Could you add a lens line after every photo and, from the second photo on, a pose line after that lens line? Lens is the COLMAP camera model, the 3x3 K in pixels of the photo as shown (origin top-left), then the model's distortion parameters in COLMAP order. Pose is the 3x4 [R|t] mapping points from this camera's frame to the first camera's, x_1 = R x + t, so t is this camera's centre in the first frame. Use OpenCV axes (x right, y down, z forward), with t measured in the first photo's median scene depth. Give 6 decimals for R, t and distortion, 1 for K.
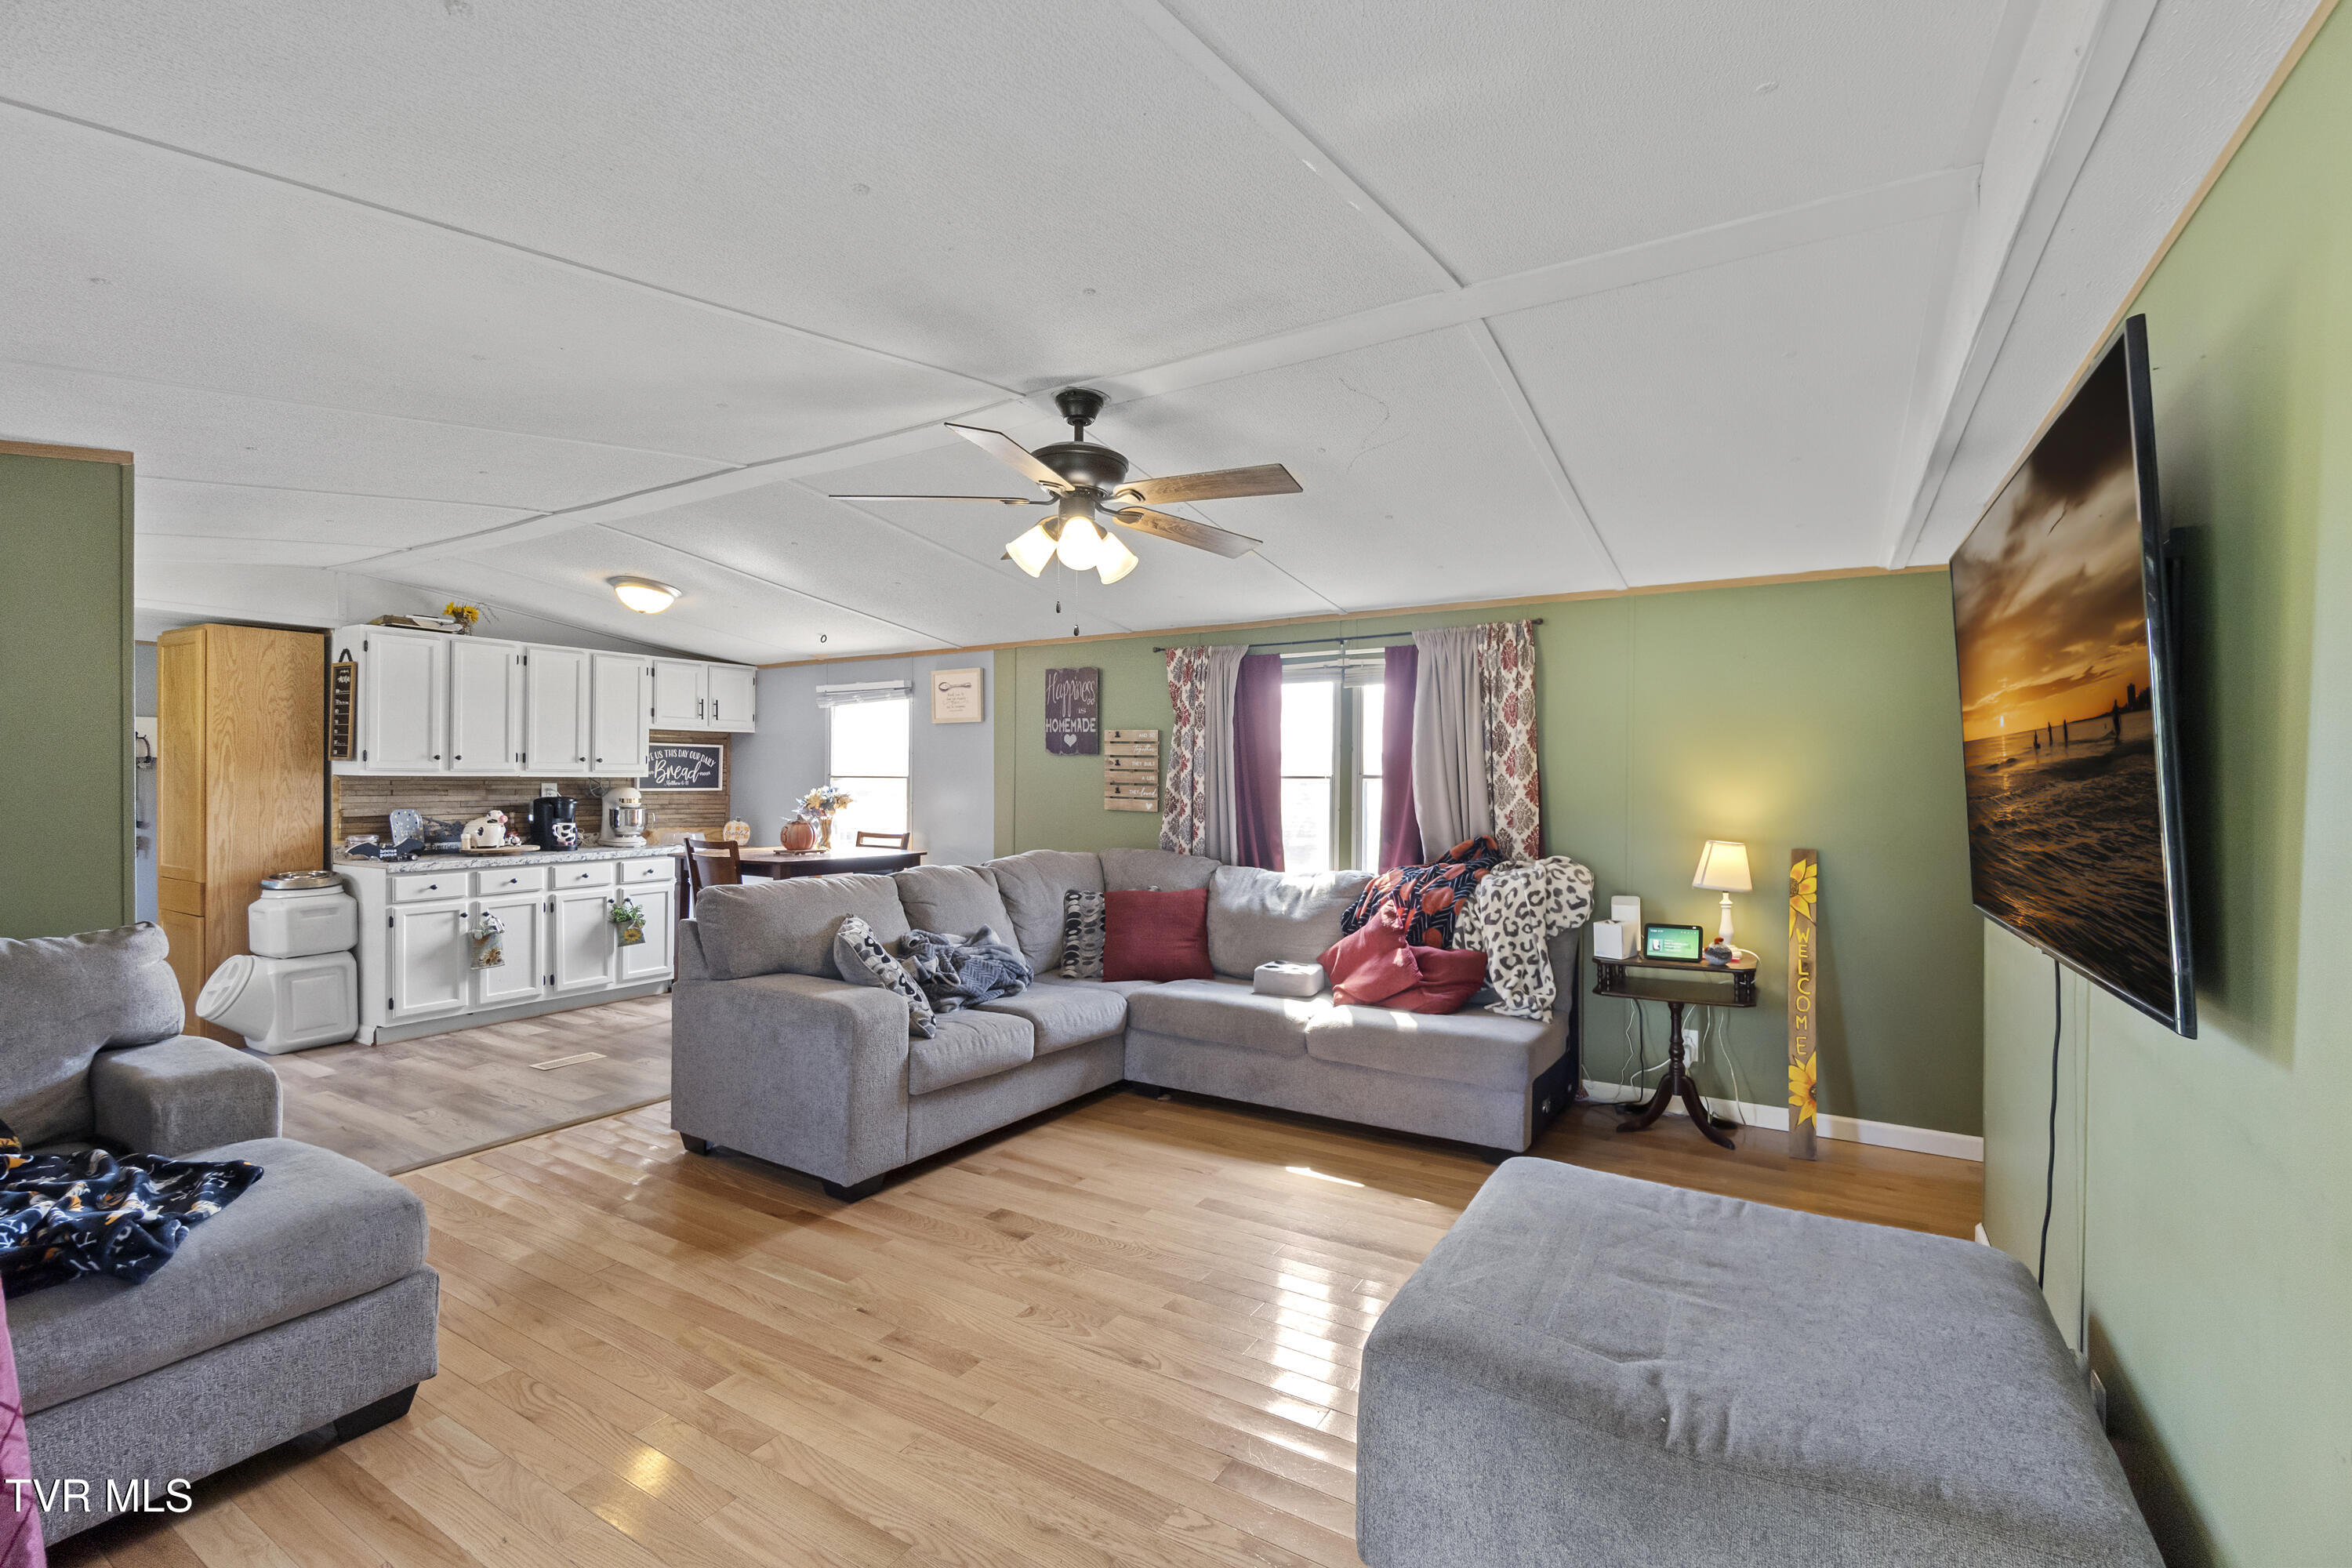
lens RADIAL K [[1043.7, 0, 1180.0], [0, 1043.7, 780.5], [0, 0, 1]] dist [-0.001594, -0.000238]
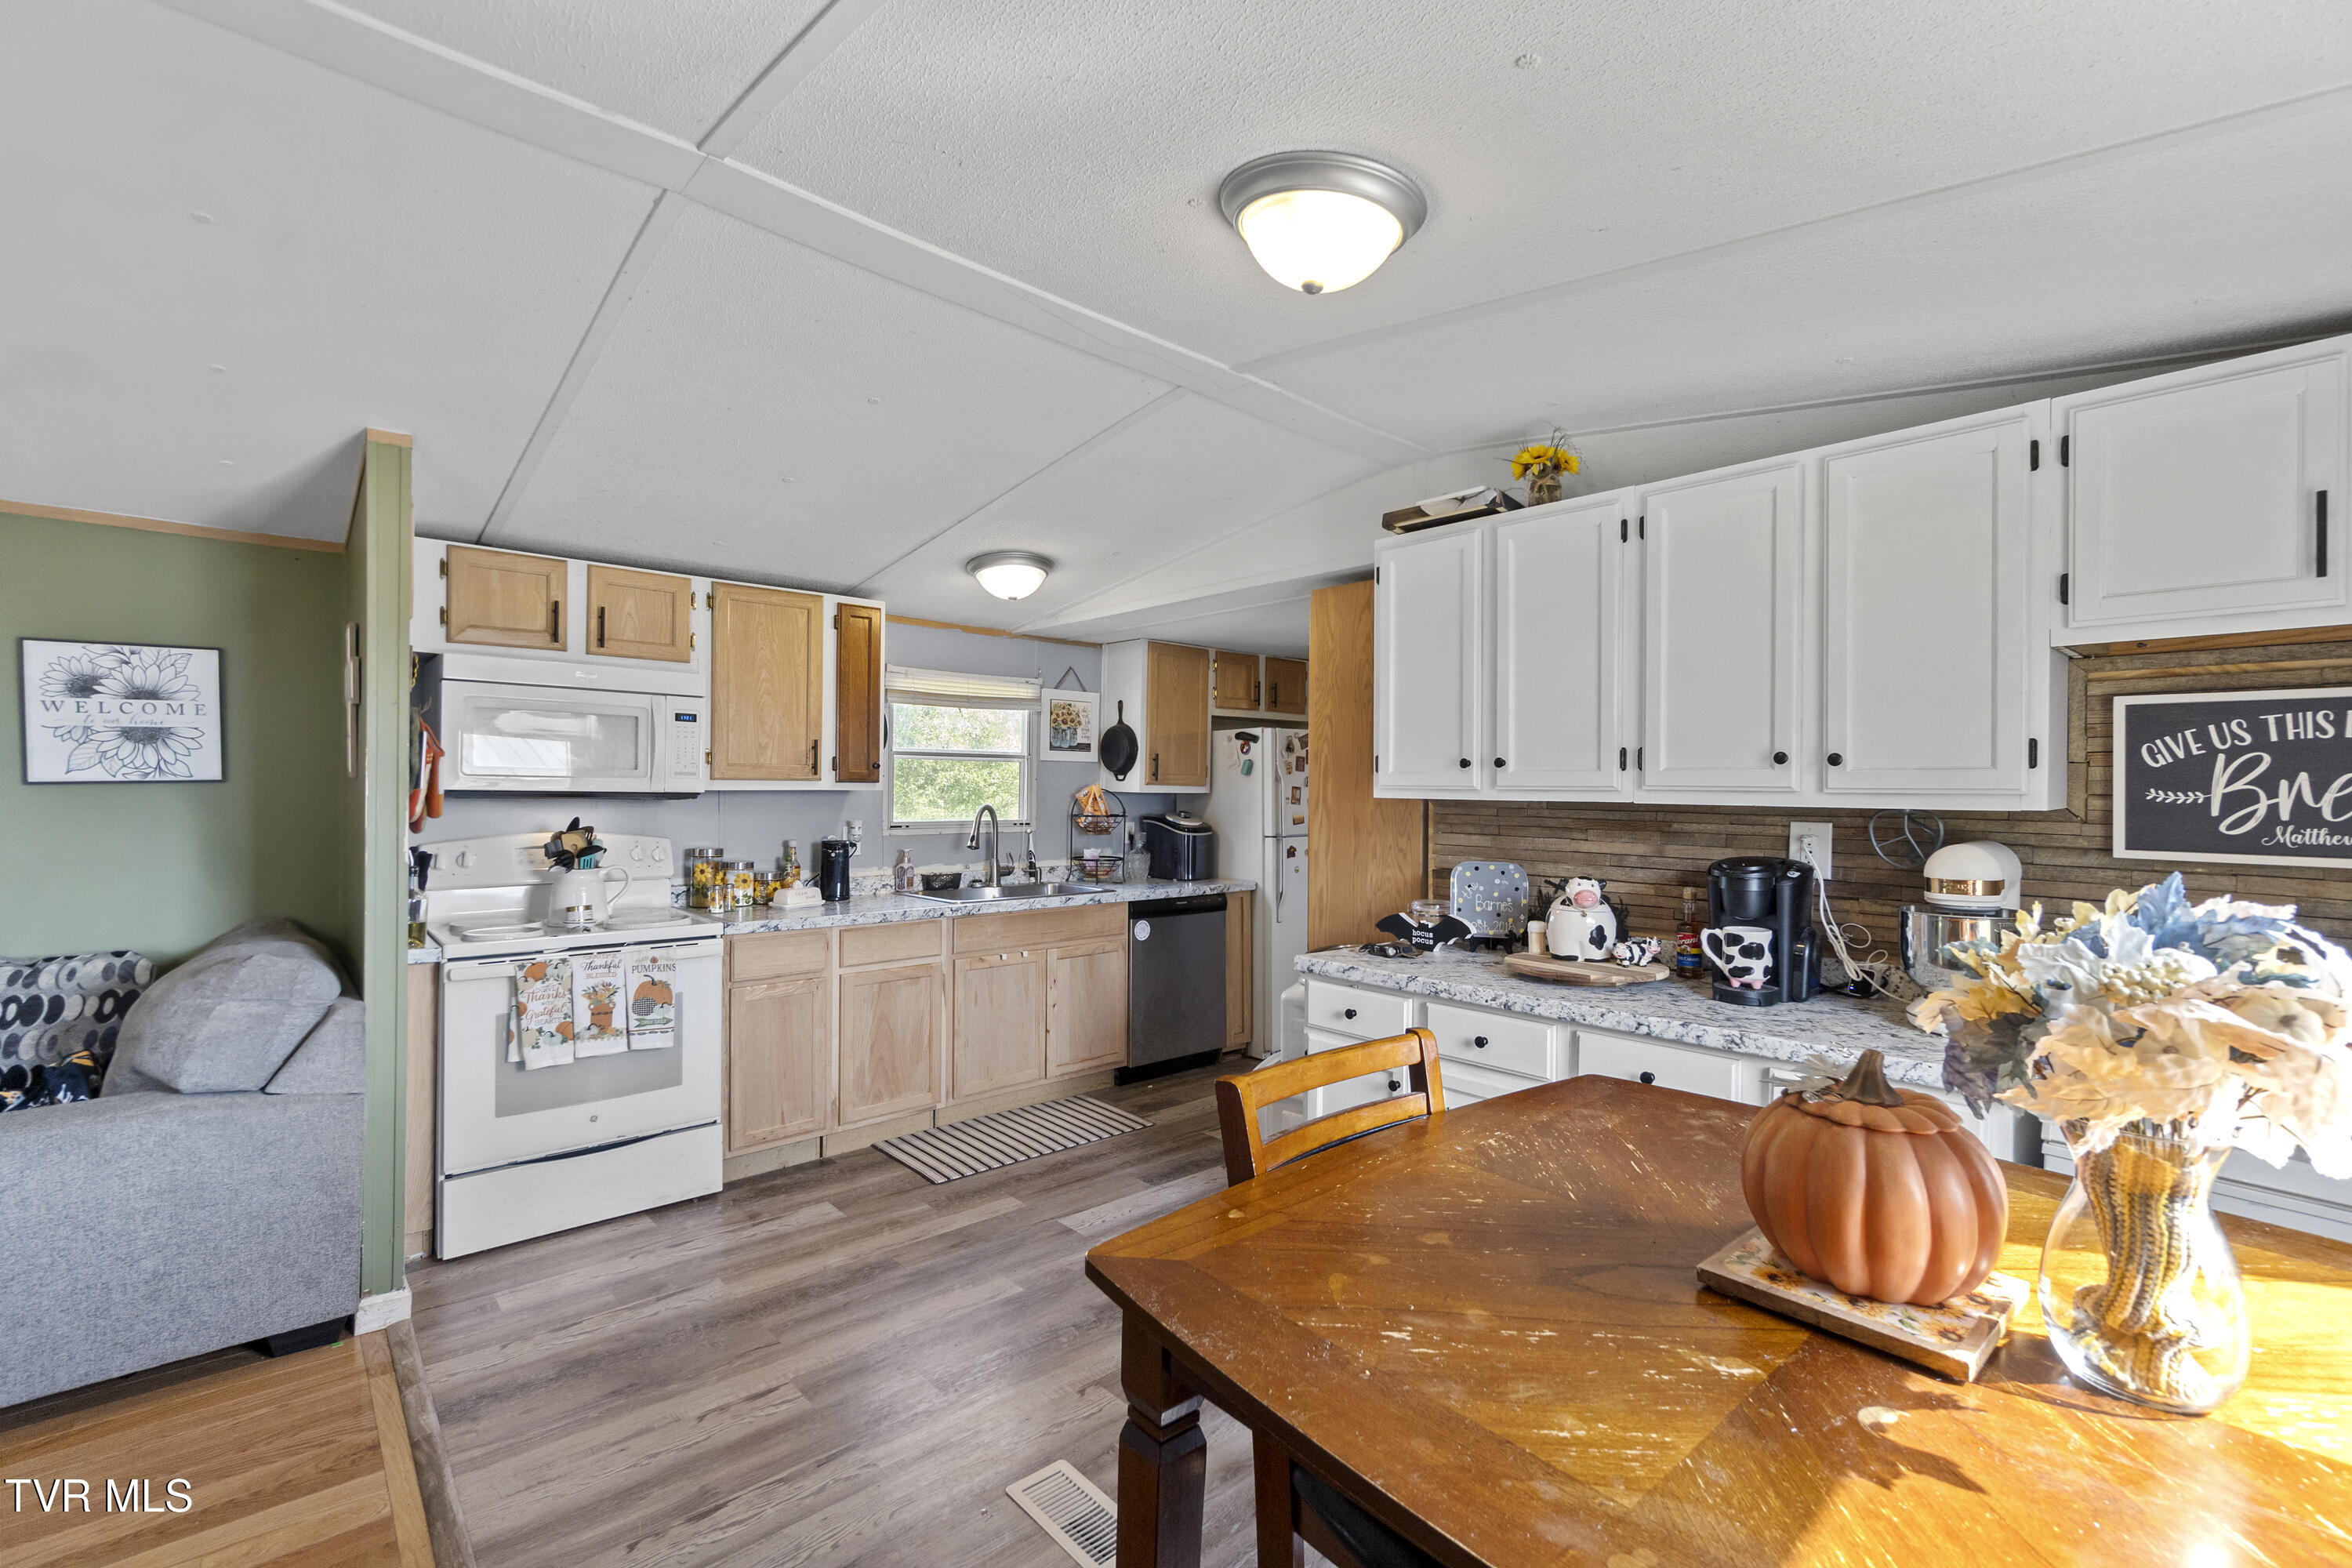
lens RADIAL K [[1013.8, 0, 1170.2], [0, 1013.8, 789.0], [0, 0, 1]] dist [-0.001696, 0.000440]
pose [[-0.283240, -0.005322, -0.959034, -0.208478], [-0.013301, 0.999910, -0.001621, -0.007522], [0.958957, 0.012297, -0.283285, 1.067052]]
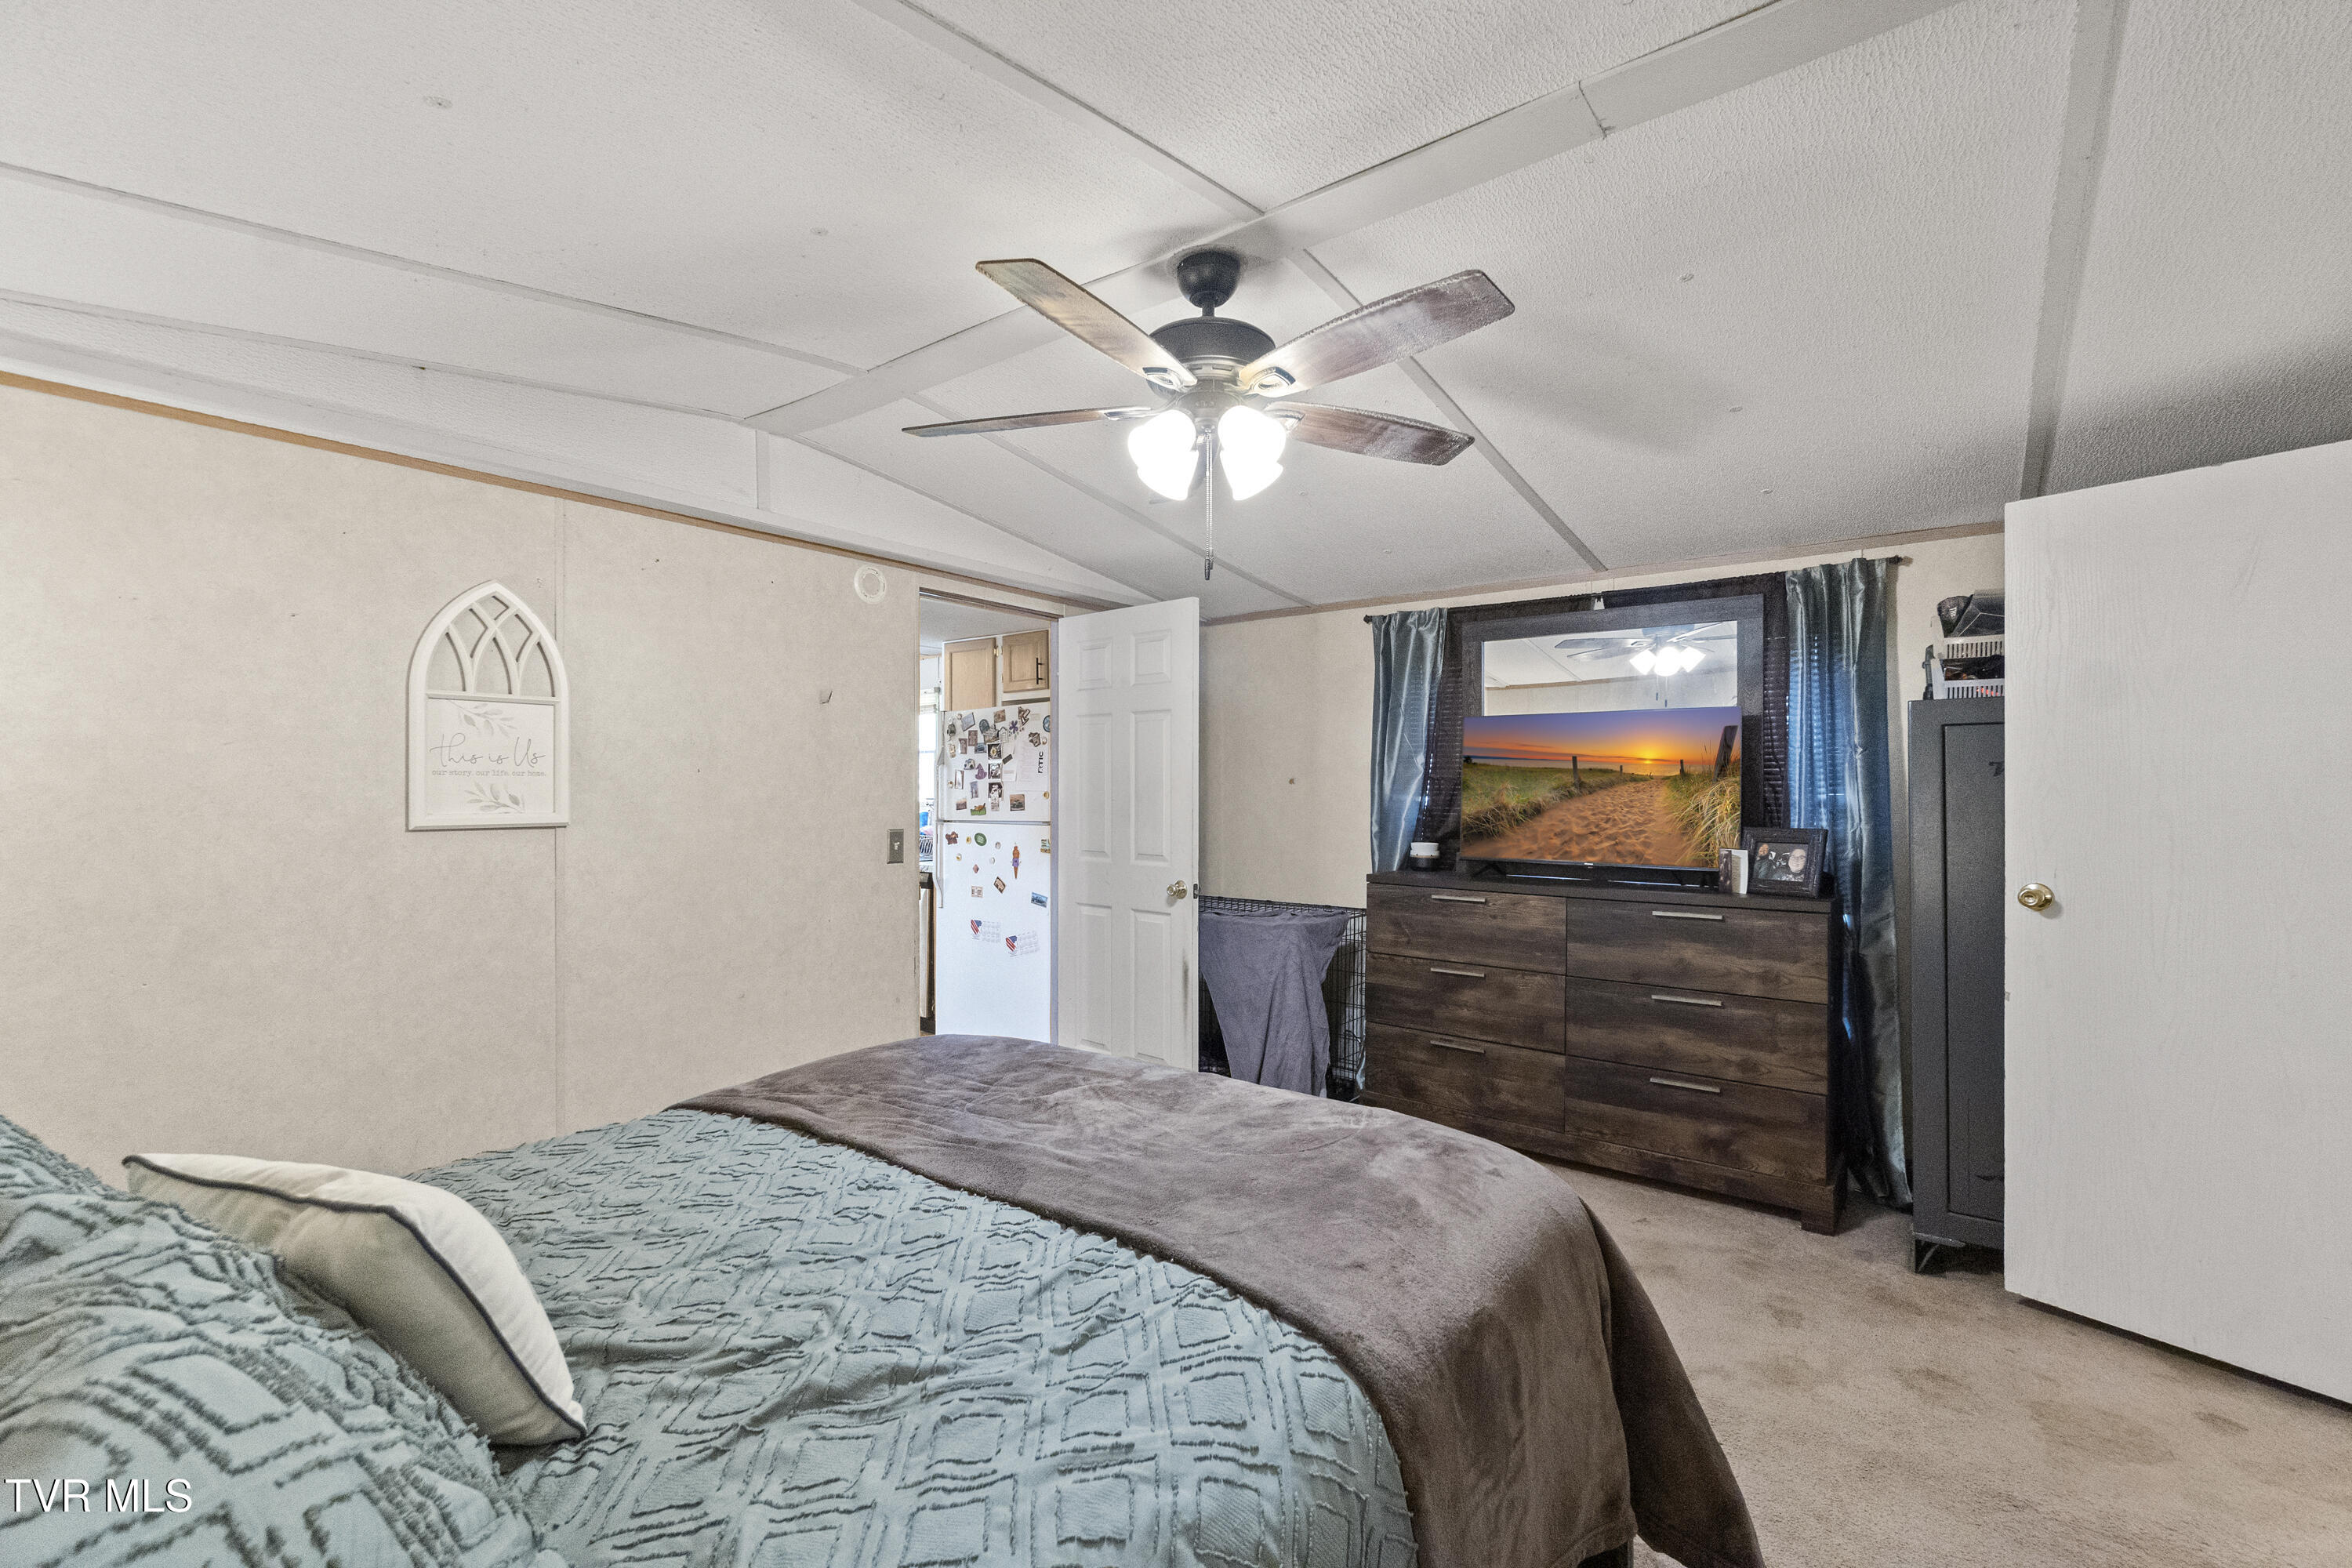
lens RADIAL K [[1013.8, 0, 1170.2], [0, 1013.8, 789.0], [0, 0, 1]] dist [-0.001696, 0.000440]
pose [[-0.994490, -0.006535, 0.104632, -1.484898], [-0.005301, 0.999913, 0.012060, -0.007800], [-0.104702, 0.011438, -0.994438, 1.823395]]
